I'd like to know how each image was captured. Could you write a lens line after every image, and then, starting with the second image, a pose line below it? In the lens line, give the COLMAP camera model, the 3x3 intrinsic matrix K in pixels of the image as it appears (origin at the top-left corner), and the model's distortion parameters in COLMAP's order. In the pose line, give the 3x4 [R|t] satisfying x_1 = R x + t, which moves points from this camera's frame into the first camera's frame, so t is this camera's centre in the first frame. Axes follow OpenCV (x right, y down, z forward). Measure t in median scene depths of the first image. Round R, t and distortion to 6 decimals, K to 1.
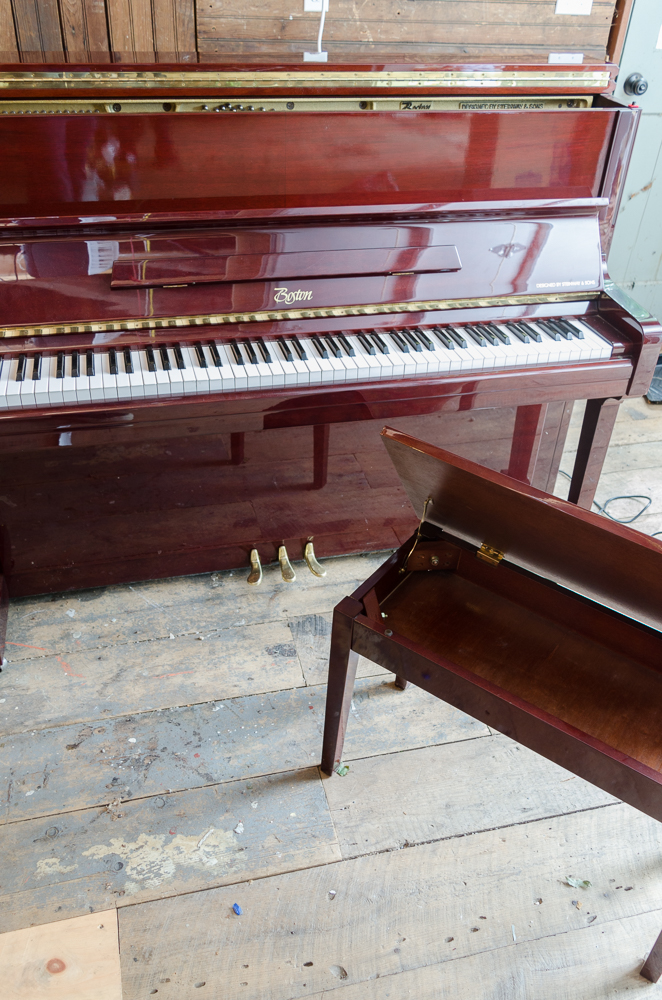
lens RADIAL K [[850.9, 0, 331.0], [0, 850.9, 500.0], [0, 0, 1]] dist [0.059868, 0.006262]
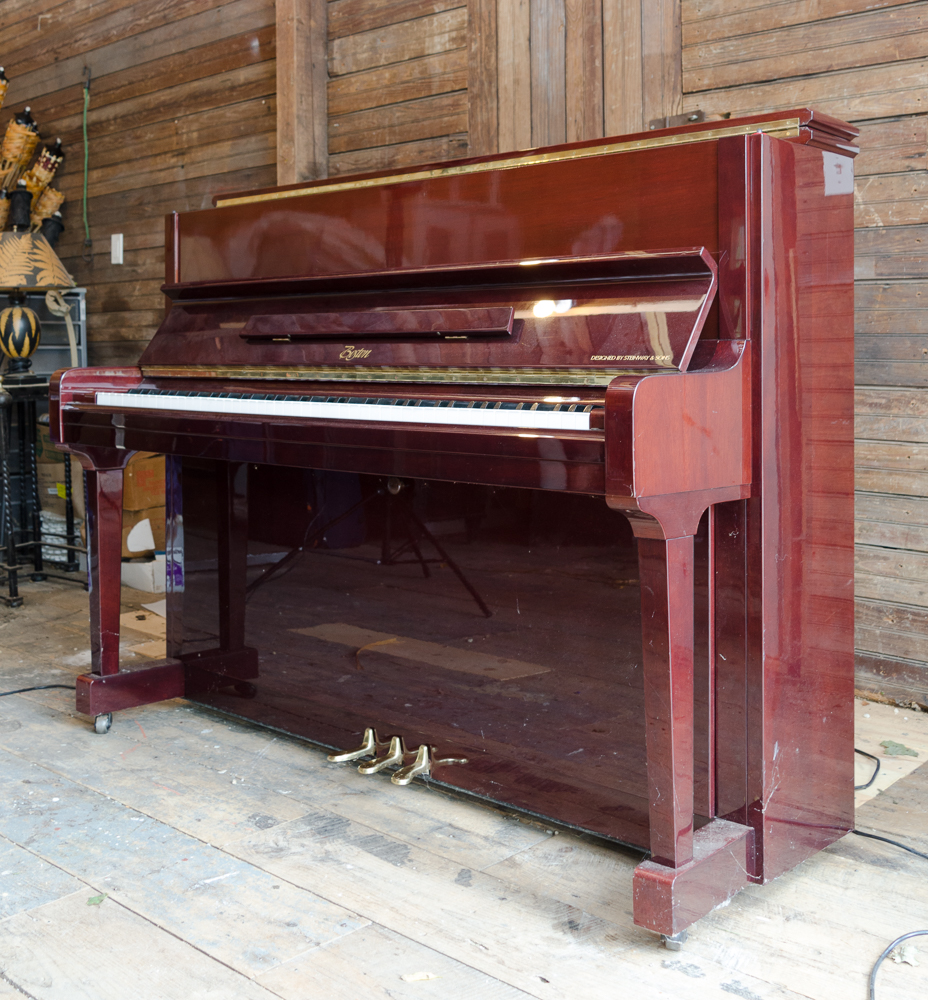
lens RADIAL K [[1140.9, 0, 464.0], [0, 1140.9, 500.0], [0, 0, 1]] dist [0.001823, -0.000089]
pose [[0.576120, 0.063806, -0.814871, 0.828199], [-0.455120, 0.853145, -0.254970, 0.111513], [0.678934, 0.517758, 0.520553, 0.456114]]
